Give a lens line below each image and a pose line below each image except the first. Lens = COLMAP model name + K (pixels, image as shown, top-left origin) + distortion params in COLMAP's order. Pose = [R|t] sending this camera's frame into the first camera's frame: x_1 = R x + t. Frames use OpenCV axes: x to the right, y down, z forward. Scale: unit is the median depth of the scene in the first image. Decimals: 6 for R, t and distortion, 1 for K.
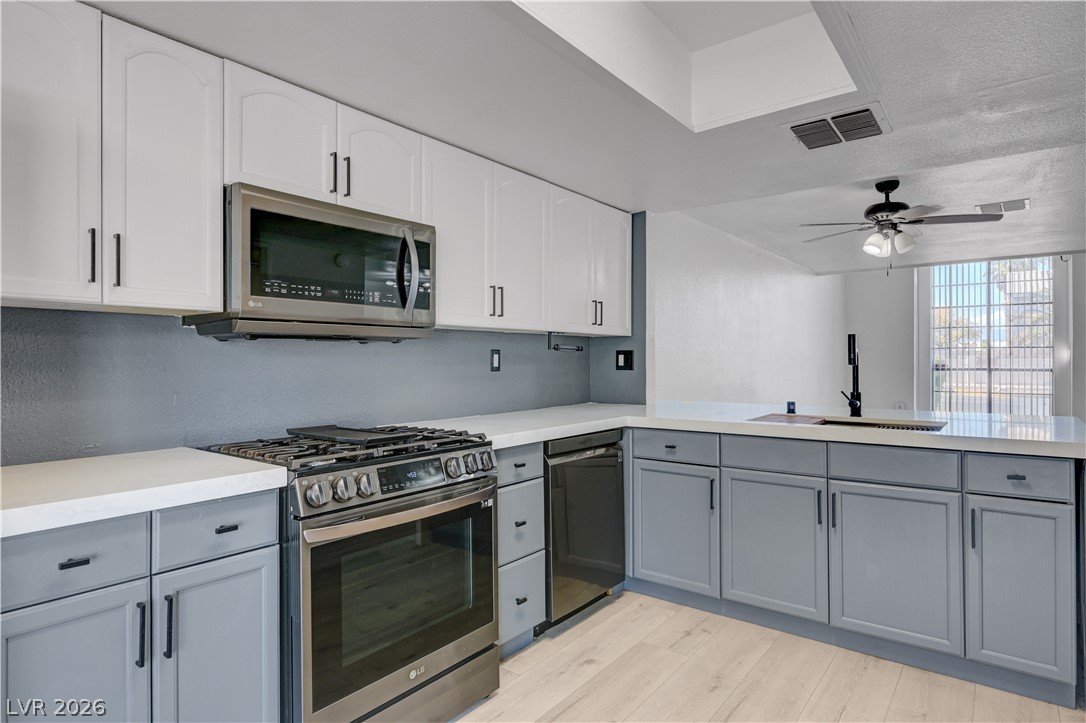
lens RADIAL K [[593.8, 0, 544.8], [0, 593.8, 359.1], [0, 0, 1]] dist [-0.002231, -0.000351]
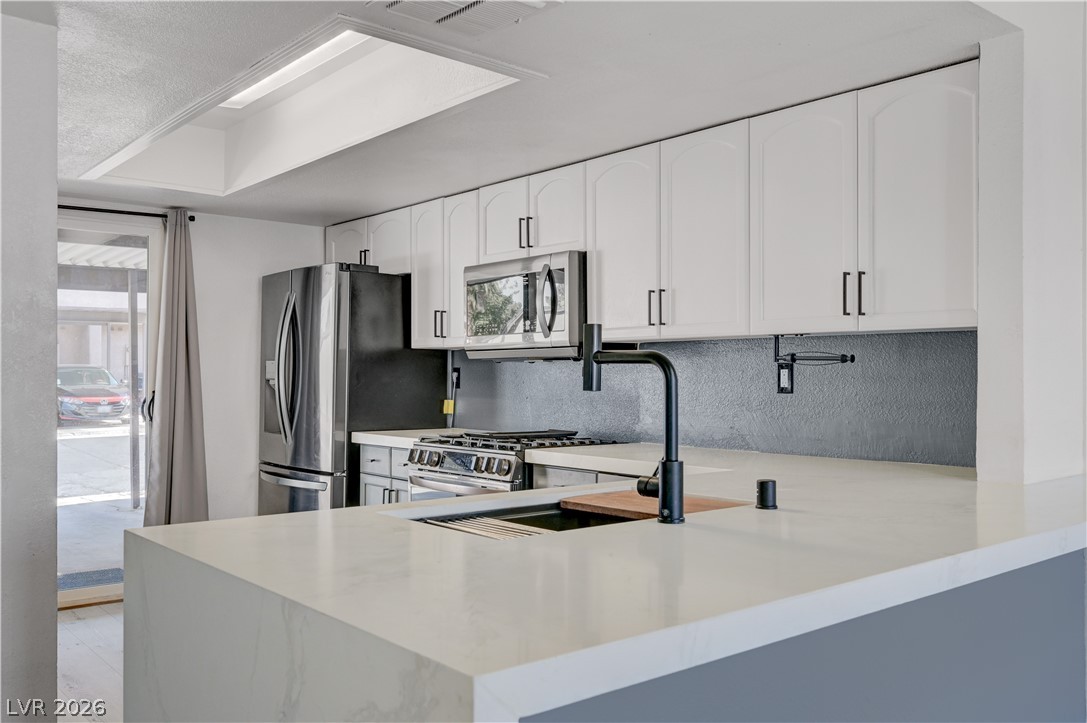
lens RADIAL K [[926.5, 0, 540.3], [0, 926.5, 373.7], [0, 0, 1]] dist [0.013850, 0.006425]
pose [[-0.217136, 0.000115, -0.976141, 1.324284], [0.000878, 1.000000, -0.000077, -0.003641], [0.976141, -0.000874, -0.217136, 1.208006]]
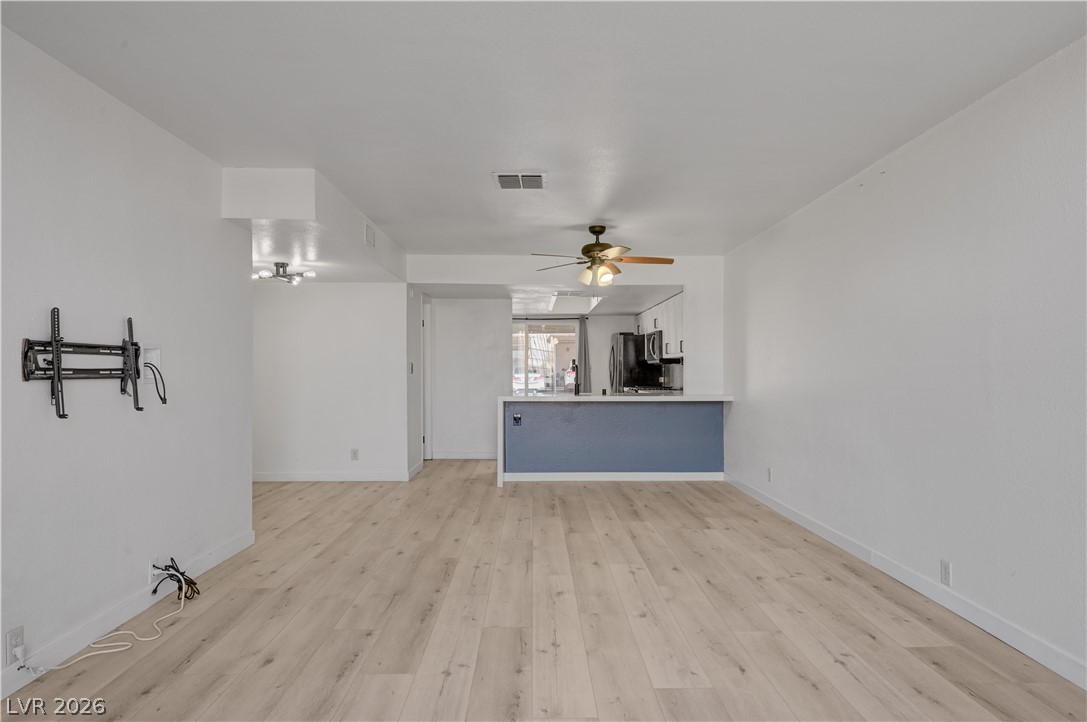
lens RADIAL K [[652.9, 0, 547.9], [0, 652.9, 363.5], [0, 0, 1]] dist [-0.001822, -0.000337]
pose [[-0.776371, -0.000958, -0.630275, 2.518232], [0.005609, 0.999949, -0.008429, -0.001970], [0.630251, -0.010079, -0.776326, 3.300937]]
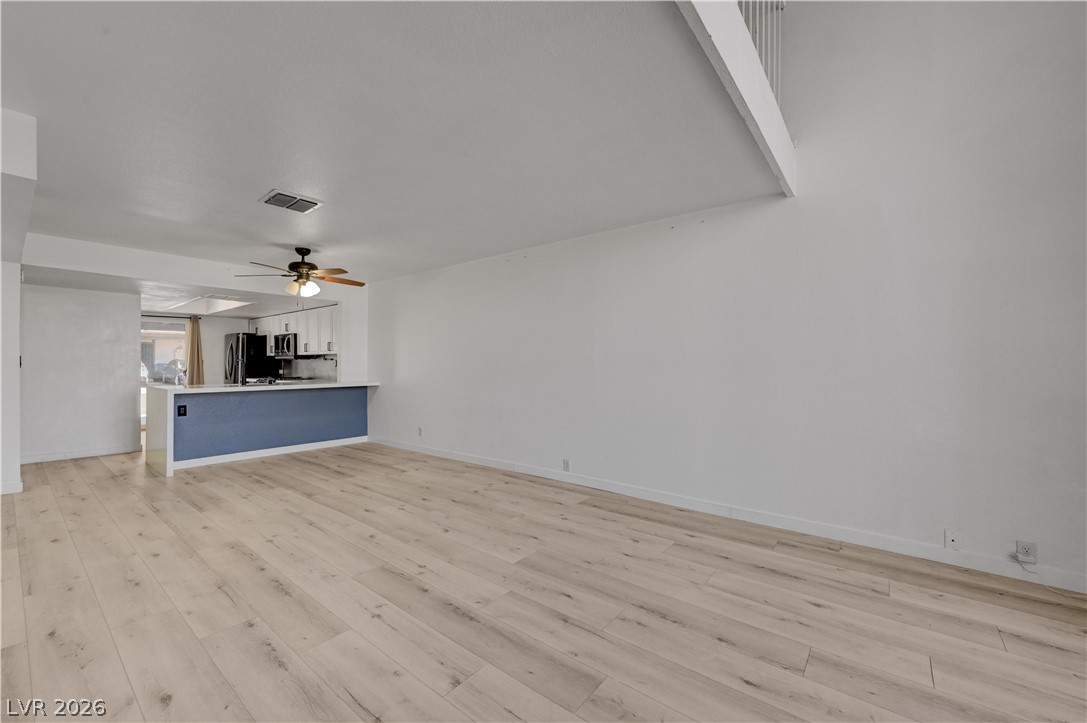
lens RADIAL K [[432.7, 0, 547.6], [0, 432.7, 360.2], [0, 0, 1]] dist [-0.000194, 0.000005]
pose [[-0.010401, -0.003754, -0.999939, 2.809422], [0.002887, 0.999989, -0.003784, -0.003214], [0.999942, -0.002926, -0.010390, 2.731526]]
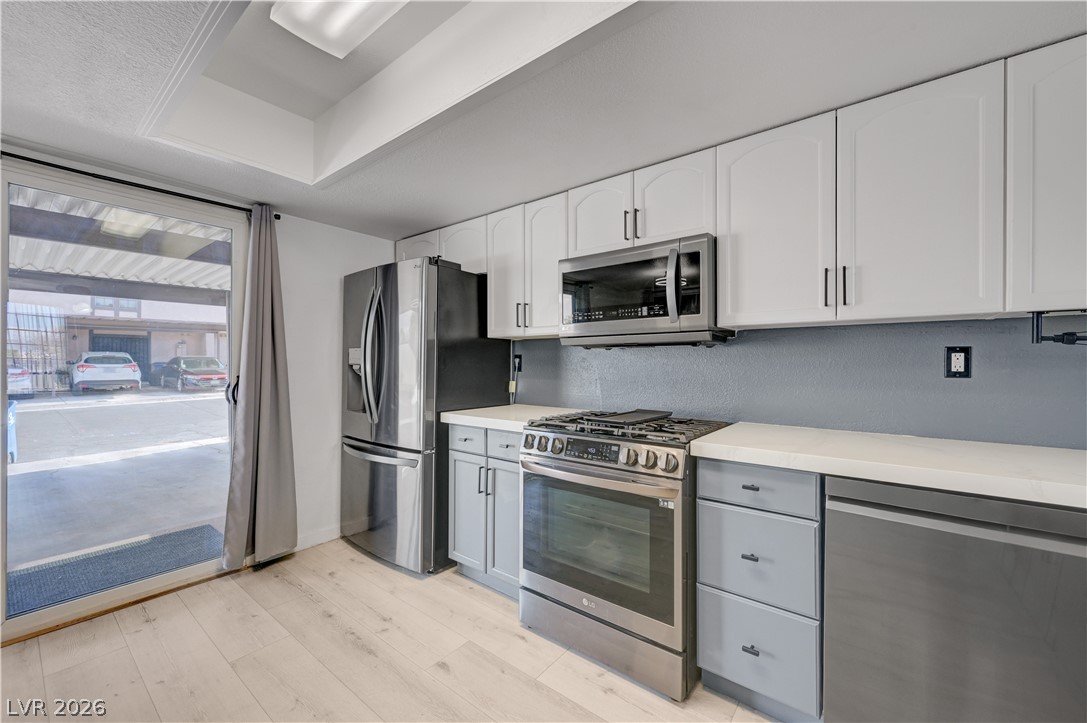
lens RADIAL K [[429.1, 0, 547.3], [0, 429.1, 362.4], [0, 0, 1]] dist [0.000323, 0.000210]
pose [[-0.005665, 0.003456, -0.999978, 0.523844], [0.002350, 0.999991, 0.003442, 0.000115], [0.999981, -0.002330, -0.005673, 0.669712]]
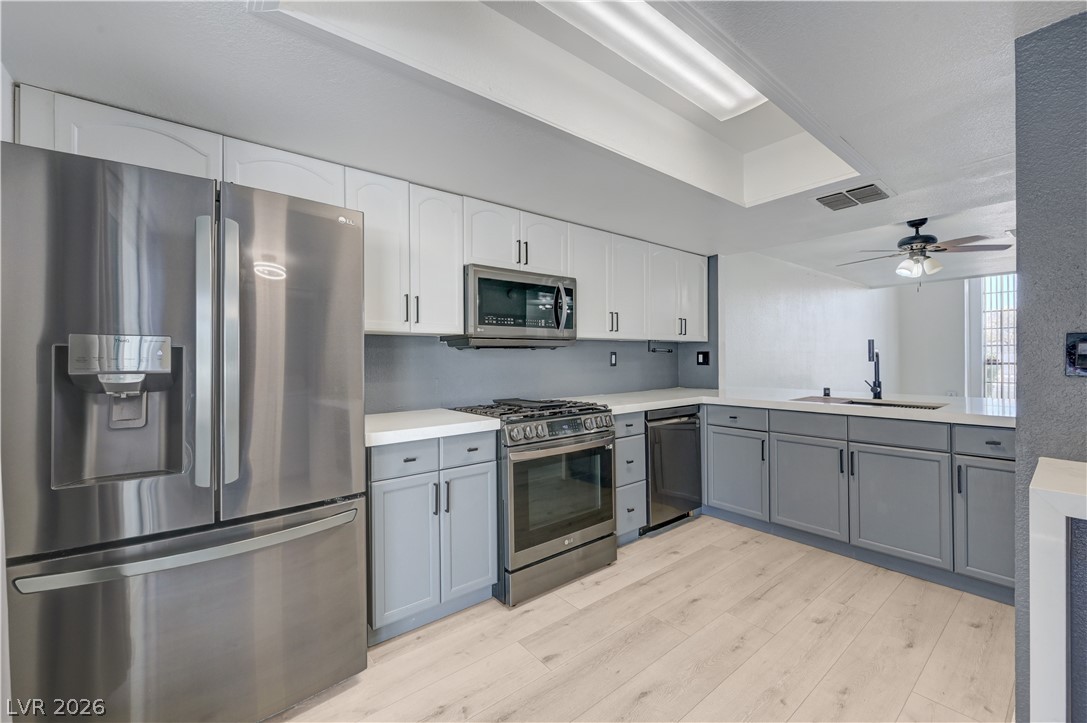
lens RADIAL K [[440.6, 0, 548.7], [0, 440.6, 356.9], [0, 0, 1]] dist [-0.002342, 0.000014]
pose [[0.974512, -0.005256, -0.224272, 0.012776], [0.005594, 0.999984, 0.000871, -0.006843], [0.224264, -0.002103, 0.974526, -0.189583]]
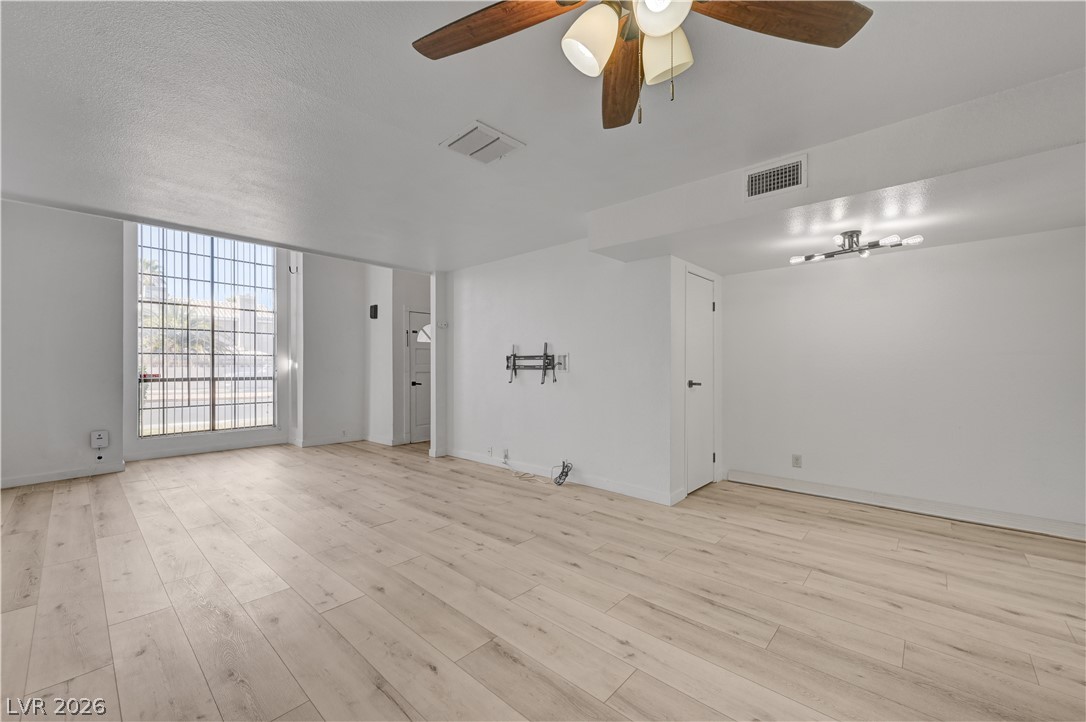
lens RADIAL K [[430.7, 0, 543.0], [0, 430.7, 361.0], [0, 0, 1]] dist [0.000415, 0.000002]
pose [[0.078246, 0.016613, 0.996796, 0.544527], [0.000696, 0.999860, -0.016719, 0.005372], [-0.996934, 0.002002, 0.078223, 1.727549]]
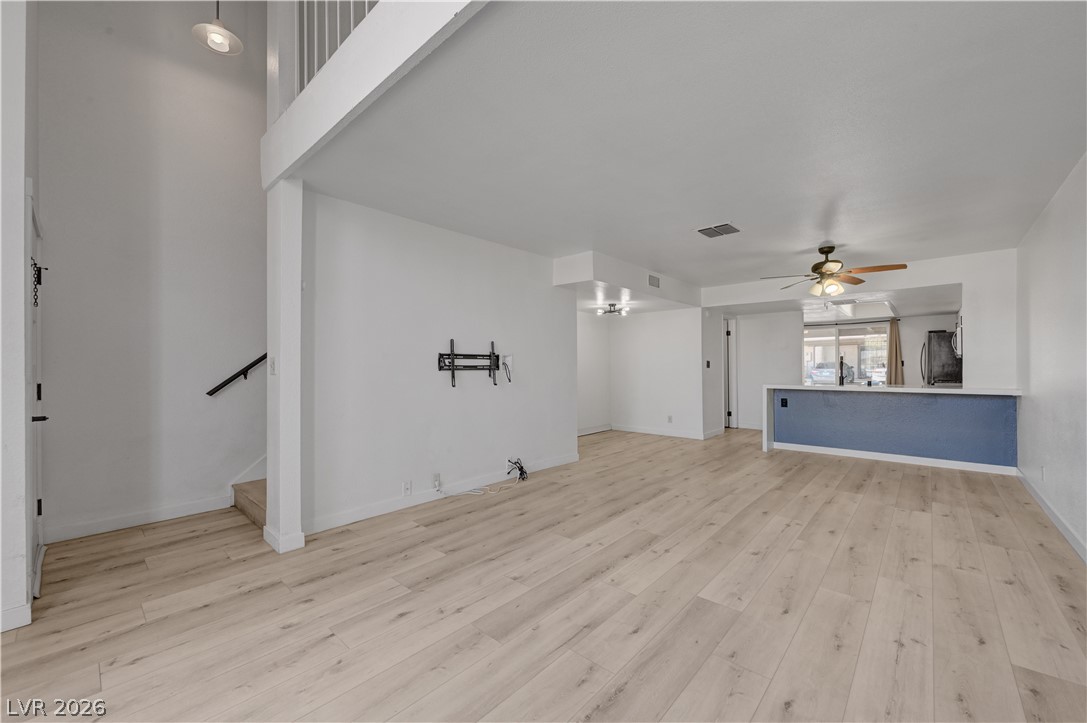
lens RADIAL K [[425.8, 0, 550.0], [0, 425.8, 366.2], [0, 0, 1]] dist [0.000570, -0.000036]
pose [[-0.997648, 0.009502, 0.067885, 2.014158], [0.009242, 0.999949, -0.004139, 0.005516], [-0.067921, -0.003502, -0.997685, 3.535104]]
